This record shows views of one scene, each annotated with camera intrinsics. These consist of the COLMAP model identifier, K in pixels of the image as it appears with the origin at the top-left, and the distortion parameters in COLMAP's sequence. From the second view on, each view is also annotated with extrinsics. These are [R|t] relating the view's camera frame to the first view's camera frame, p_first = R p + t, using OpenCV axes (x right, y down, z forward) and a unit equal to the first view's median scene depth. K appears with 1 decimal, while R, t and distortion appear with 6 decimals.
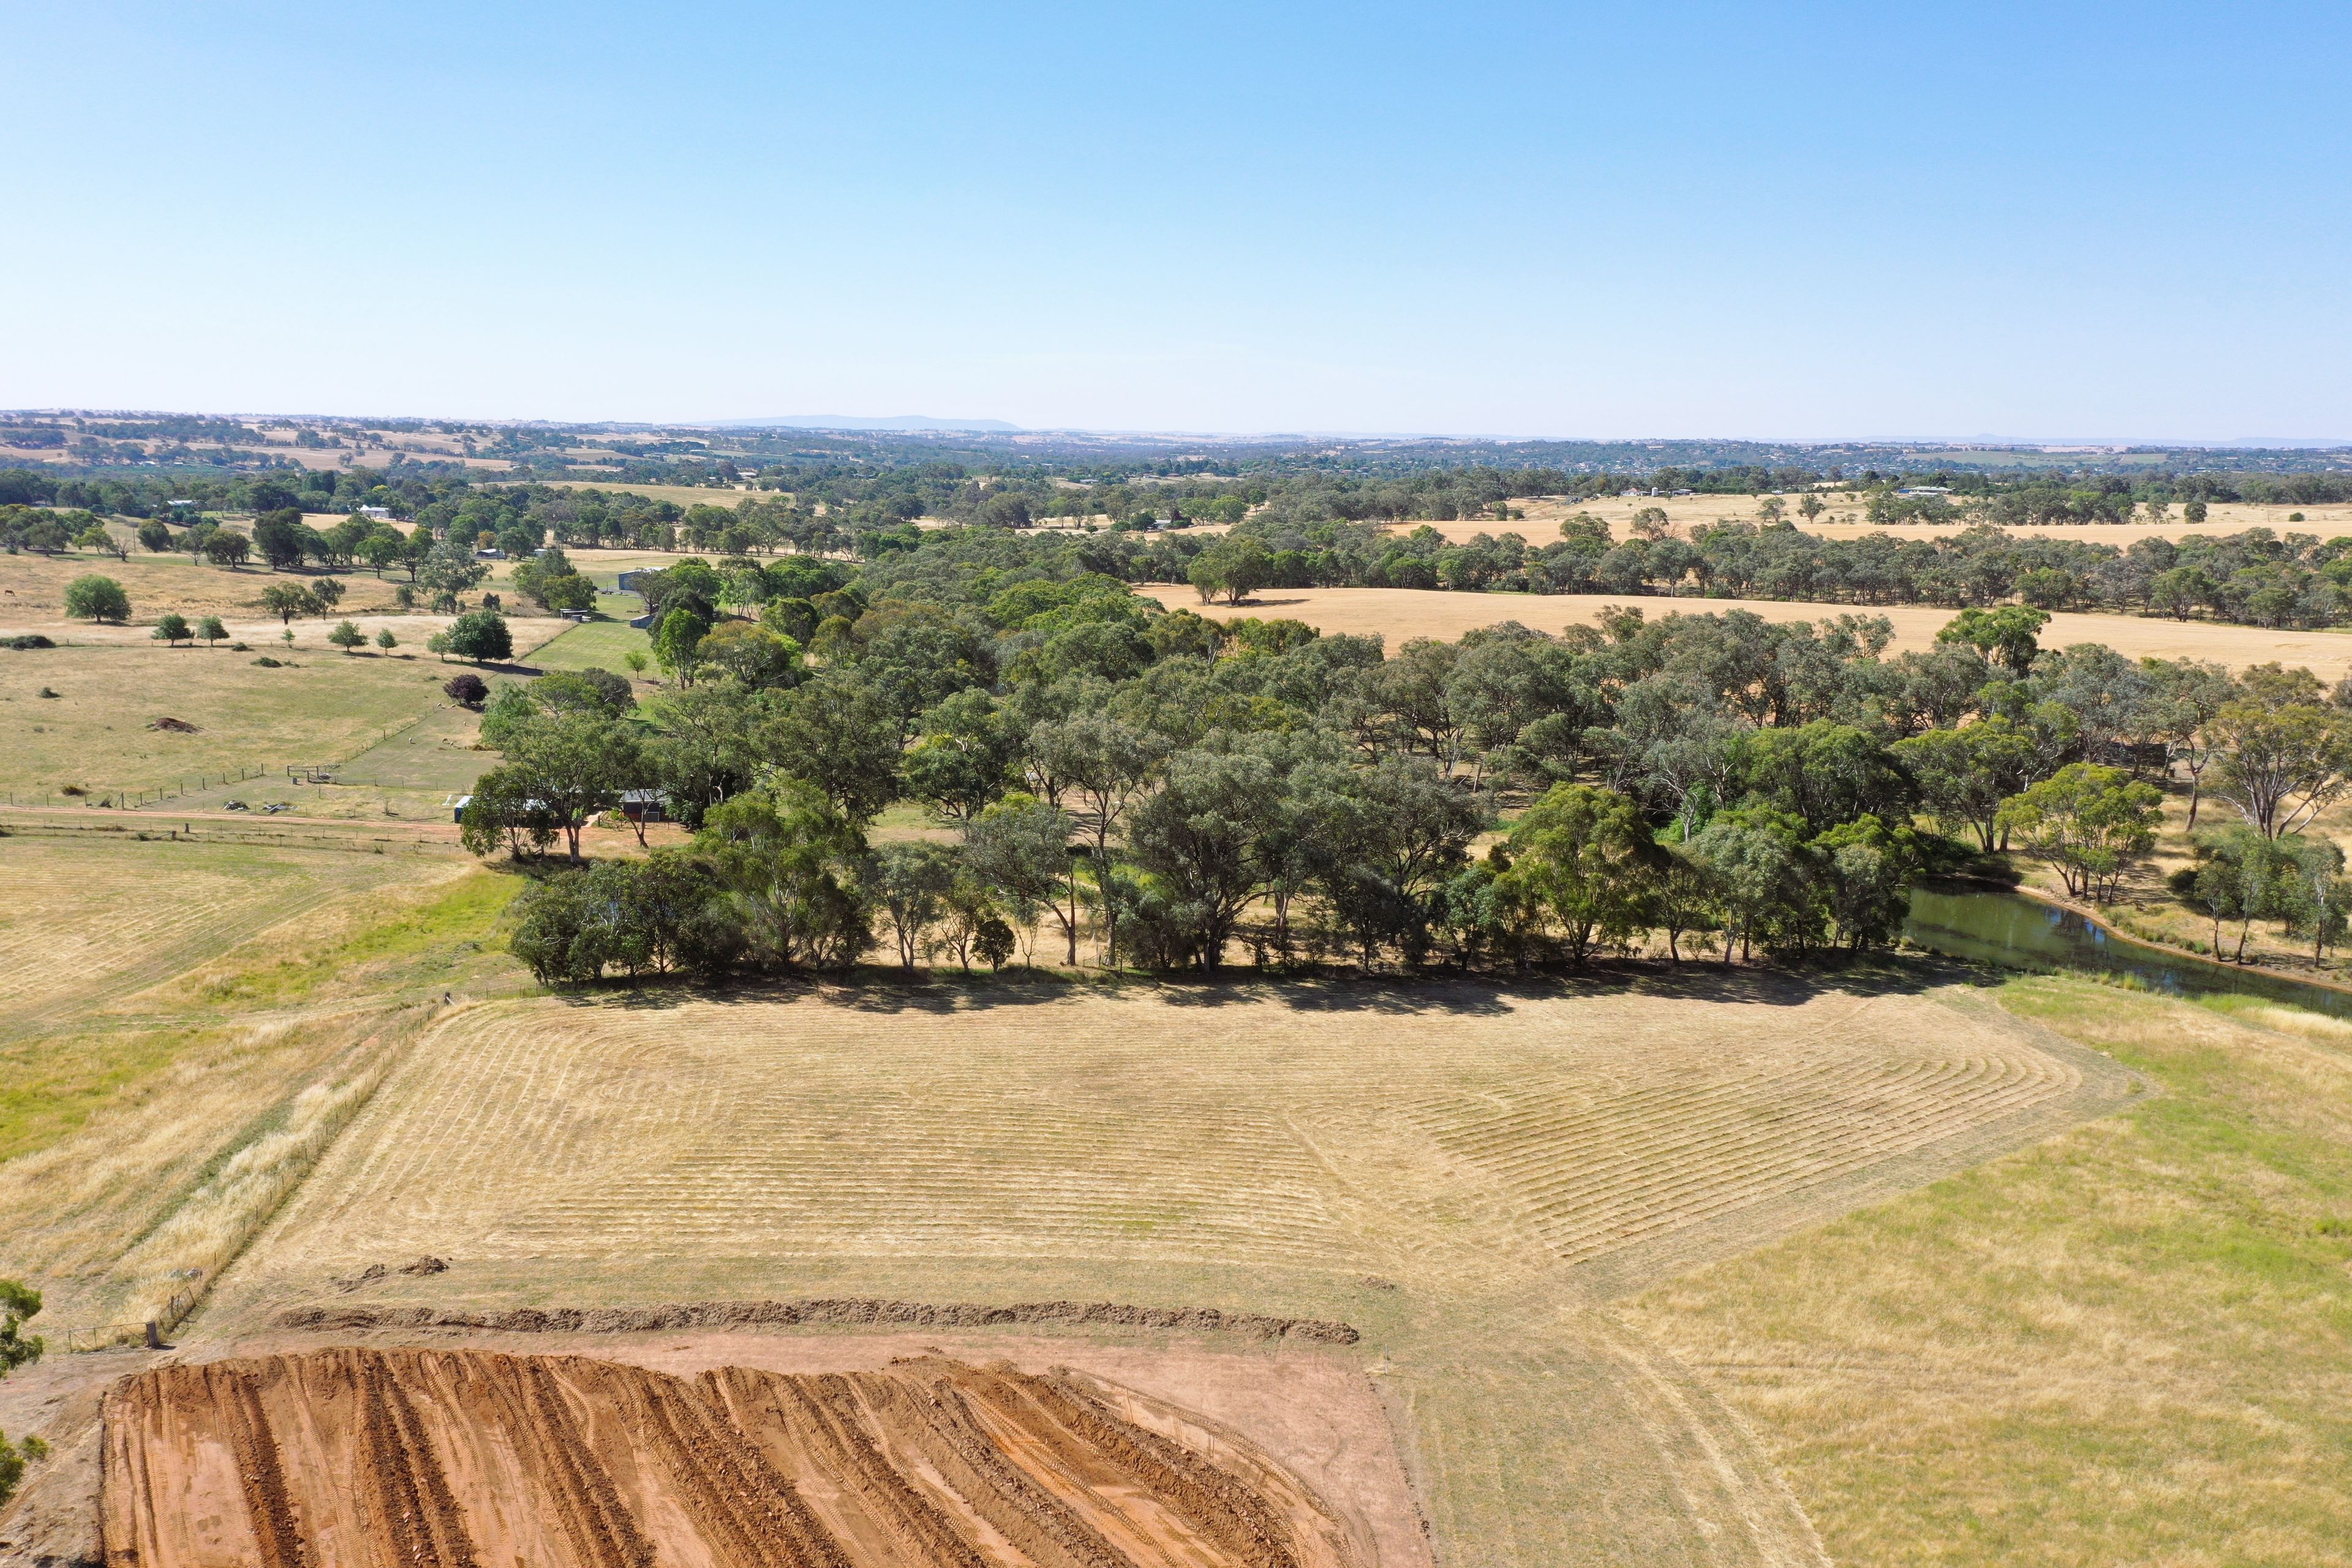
lens RADIAL K [[1862.0, 0, 1176.4], [0, 1862.0, 788.3], [0, 0, 1]] dist [0.001076, 0.009647]
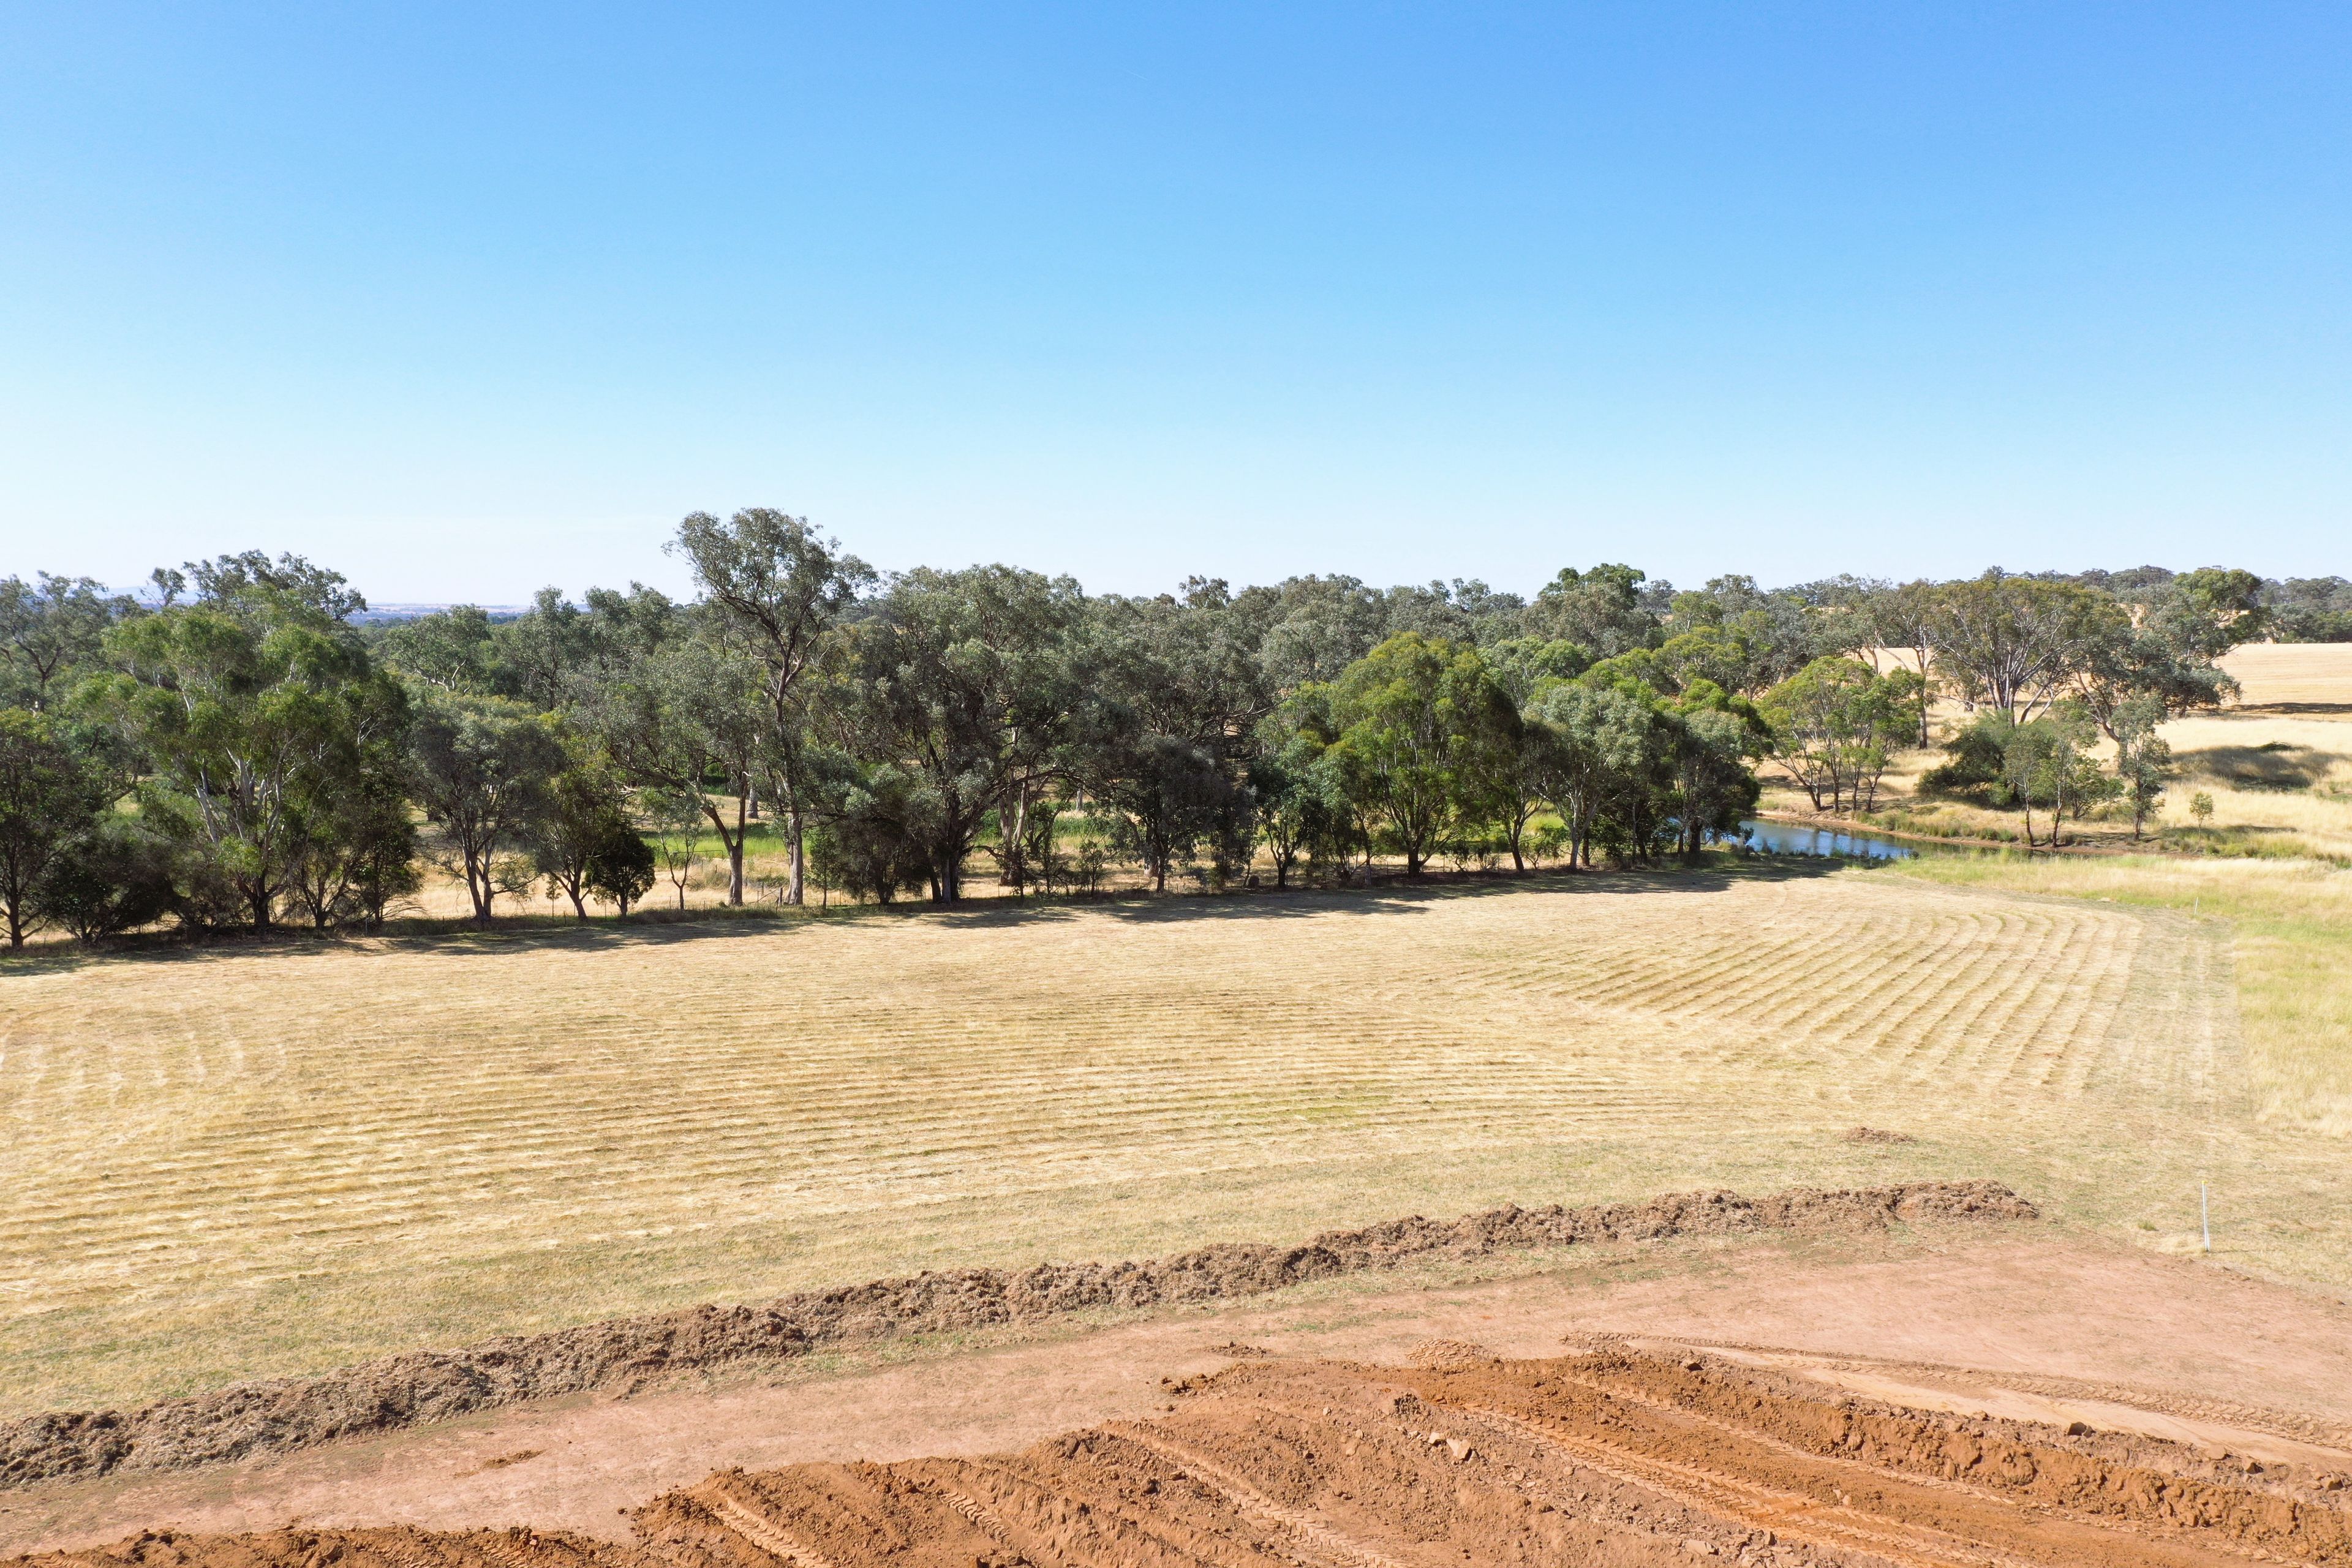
lens RADIAL K [[1862.0, 0, 1171.0], [0, 1862.0, 784.5], [0, 0, 1]] dist [0.001076, 0.009647]
pose [[0.934646, -0.037196, 0.353629, -0.141014], [0.070906, 0.994036, -0.082849, 0.115460], [-0.348439, 0.102509, 0.931709, 0.341452]]
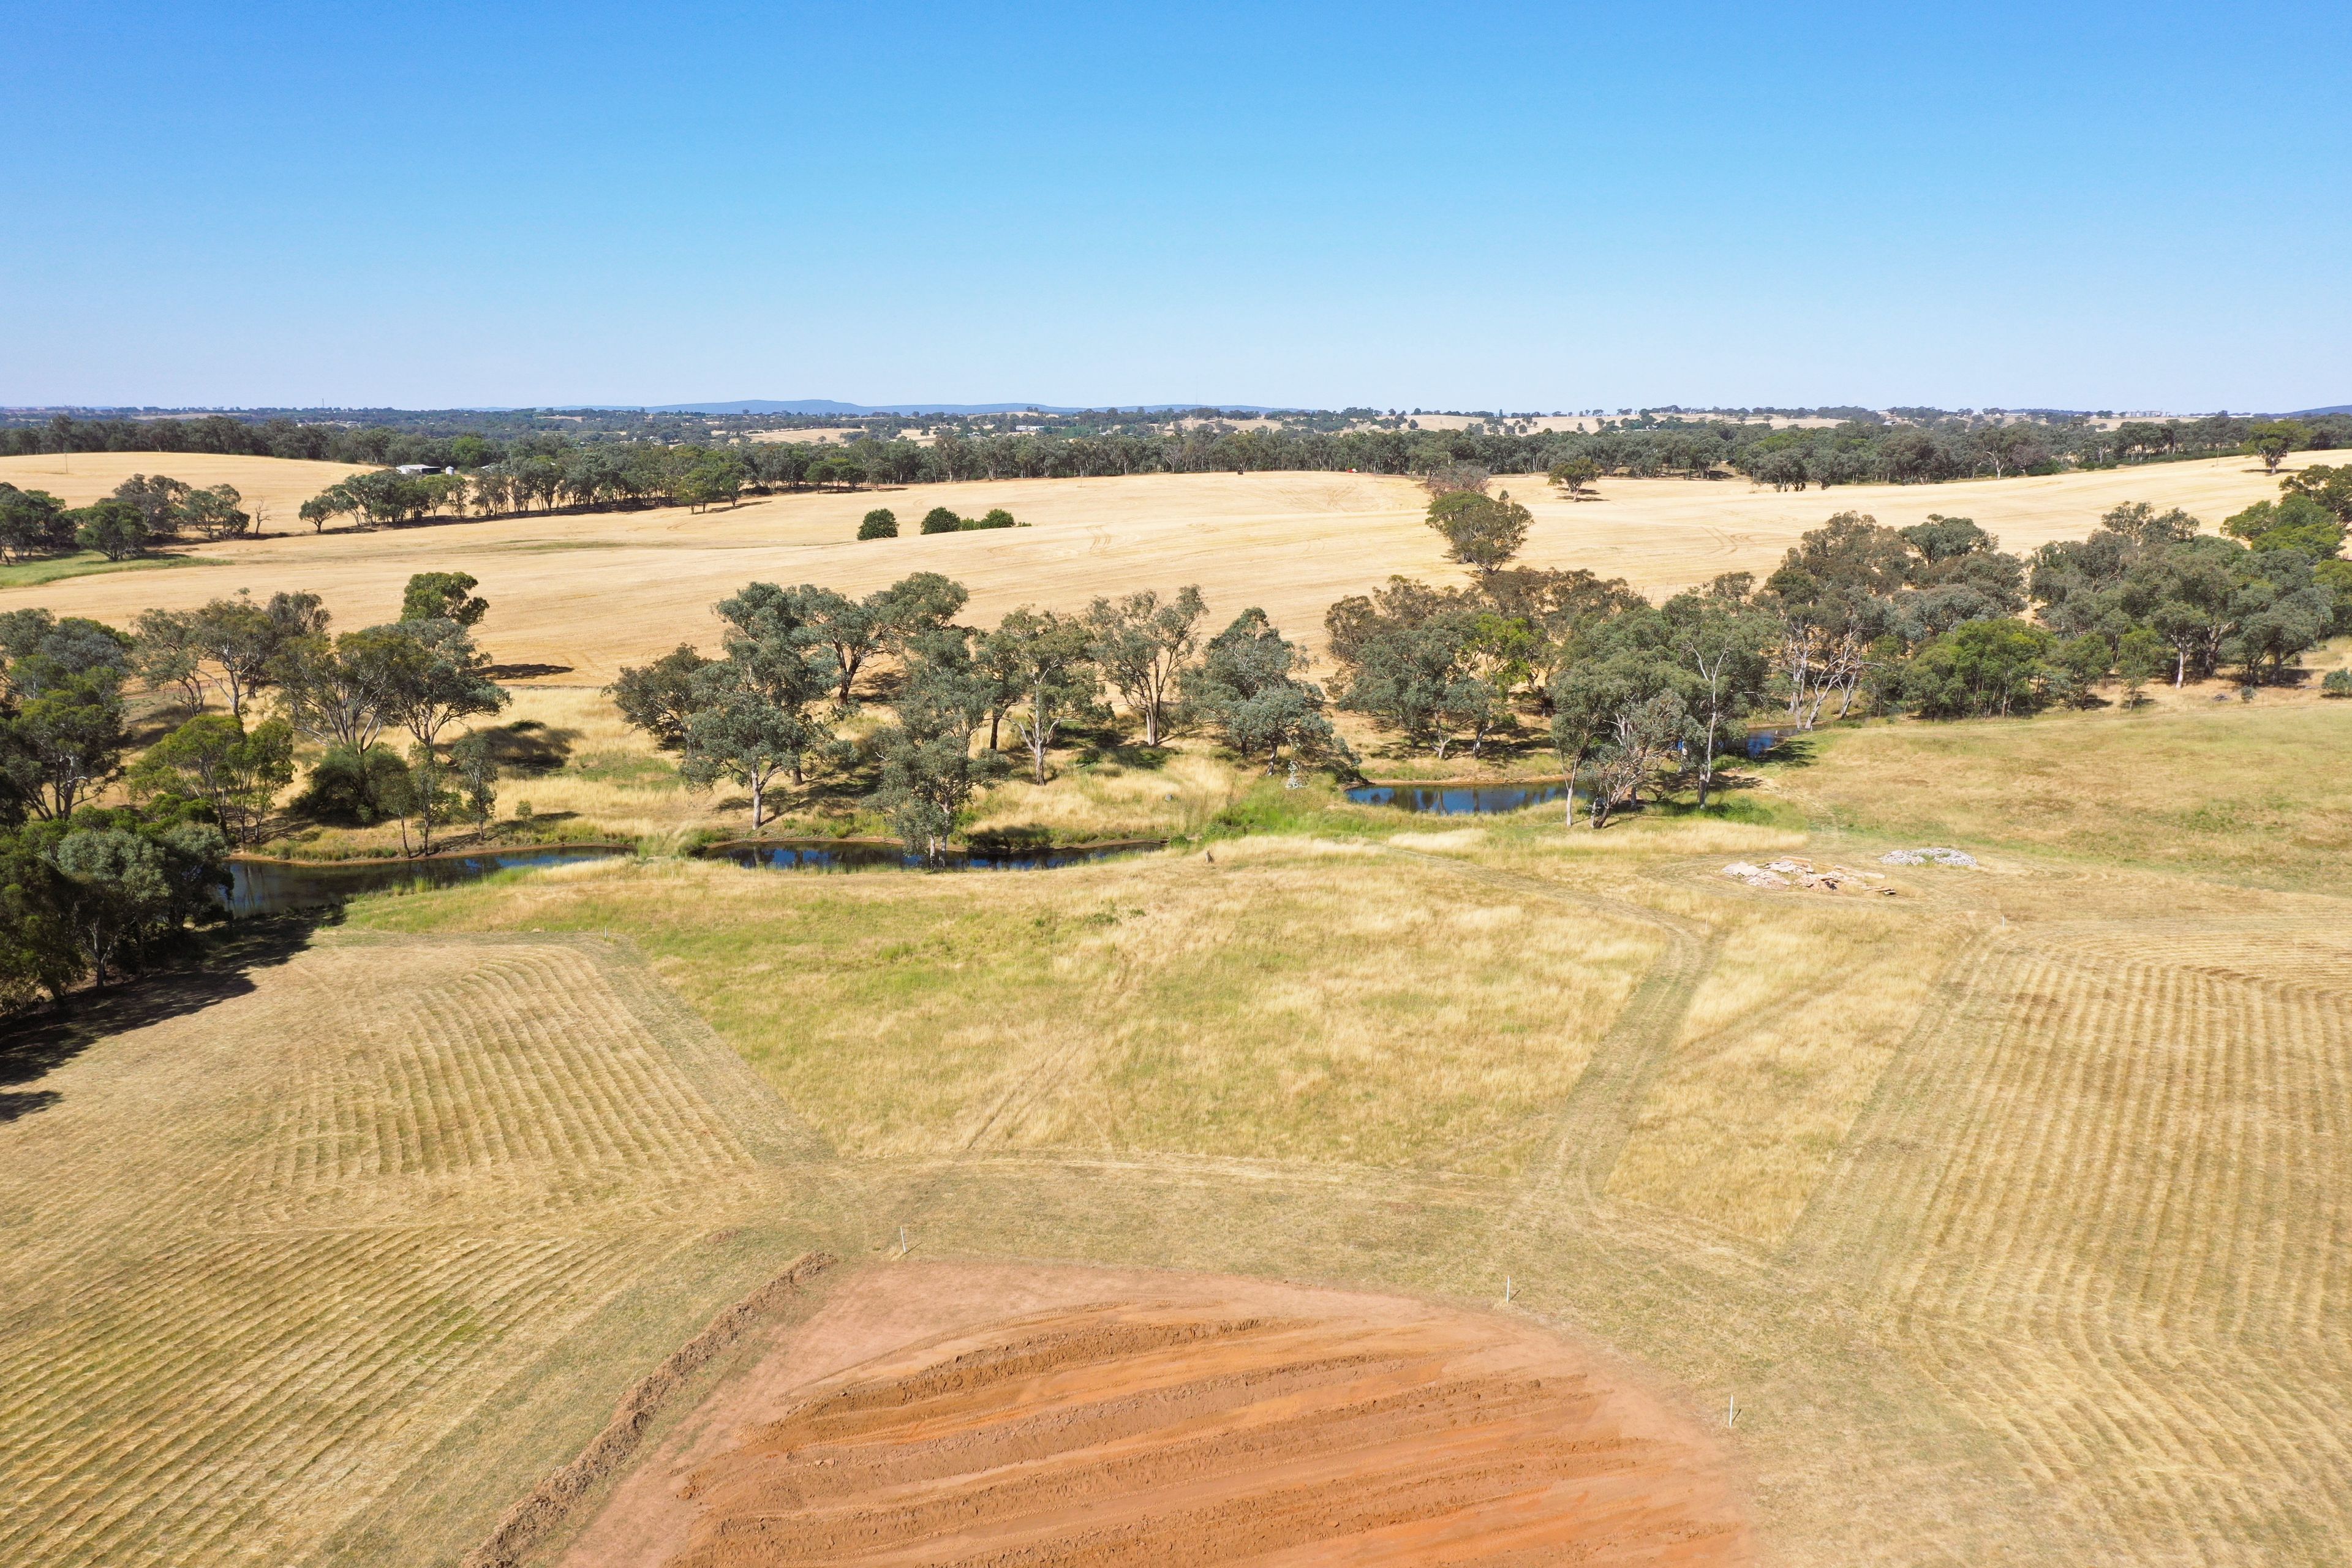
lens RADIAL K [[1862.0, 0, 1176.0], [0, 1862.0, 771.6], [0, 0, 1]] dist [0.001076, 0.009647]
pose [[0.229571, -0.195594, 0.953436, -0.440061], [0.179312, 0.971331, 0.156090, -0.056366], [-0.956632, 0.135129, 0.258062, 0.266810]]
